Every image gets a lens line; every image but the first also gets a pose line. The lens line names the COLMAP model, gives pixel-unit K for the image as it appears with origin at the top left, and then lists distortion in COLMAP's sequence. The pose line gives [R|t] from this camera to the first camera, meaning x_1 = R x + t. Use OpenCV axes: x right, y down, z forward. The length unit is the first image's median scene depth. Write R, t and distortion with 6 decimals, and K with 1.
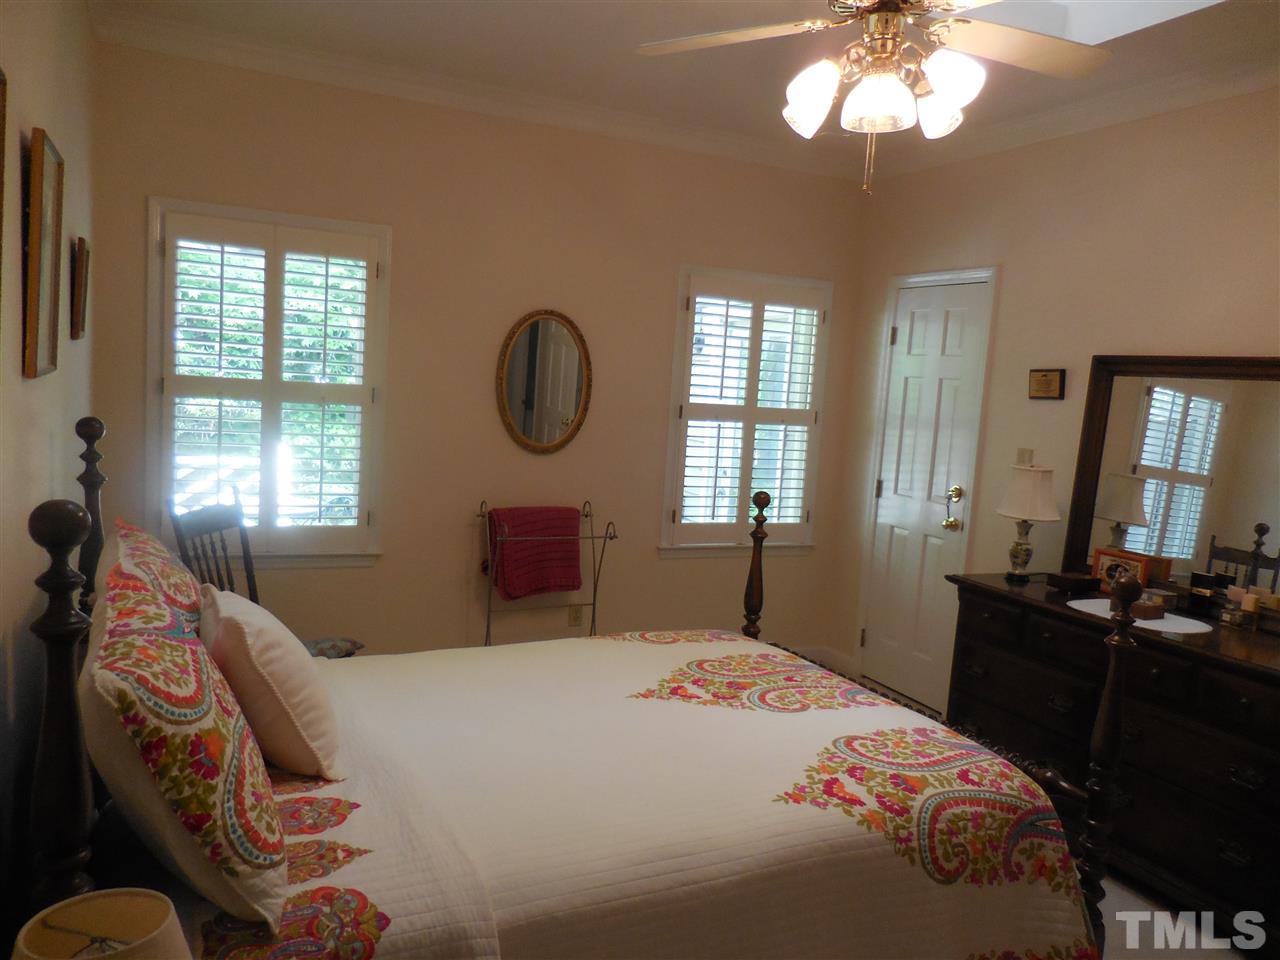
lens RADIAL K [[972.1, 0, 640.3], [0, 972.1, 476.7], [0, 0, 1]] dist [-0.006768, 0.015751]
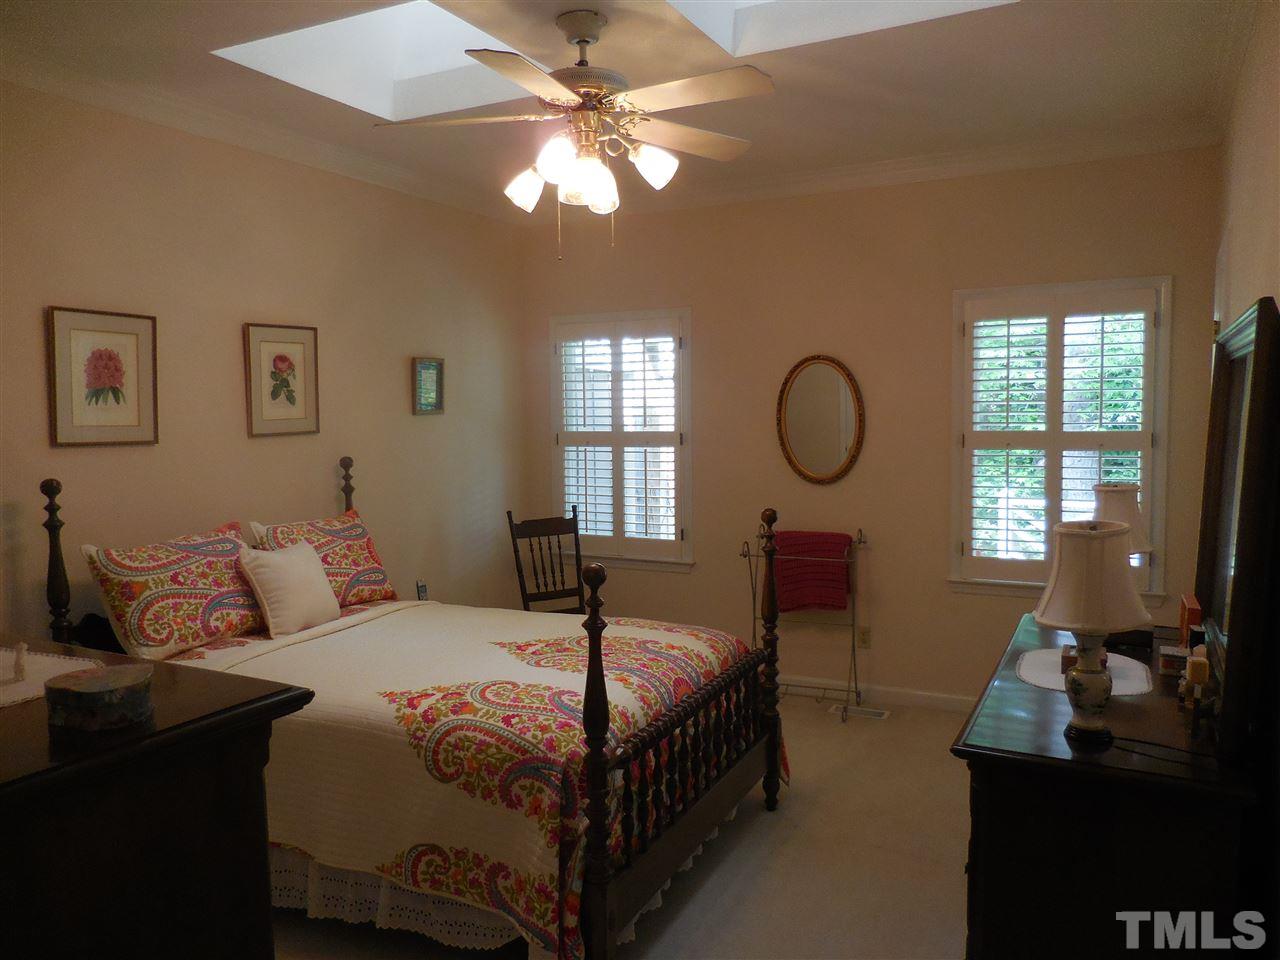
lens RADIAL K [[972.1, 0, 641.1], [0, 972.1, 480.7], [0, 0, 1]] dist [-0.006768, 0.015751]
pose [[0.595666, -0.014162, -0.803107, 1.444155], [-0.030119, 0.998748, -0.039951, 0.049680], [0.802667, 0.047987, 0.594493, 0.381841]]
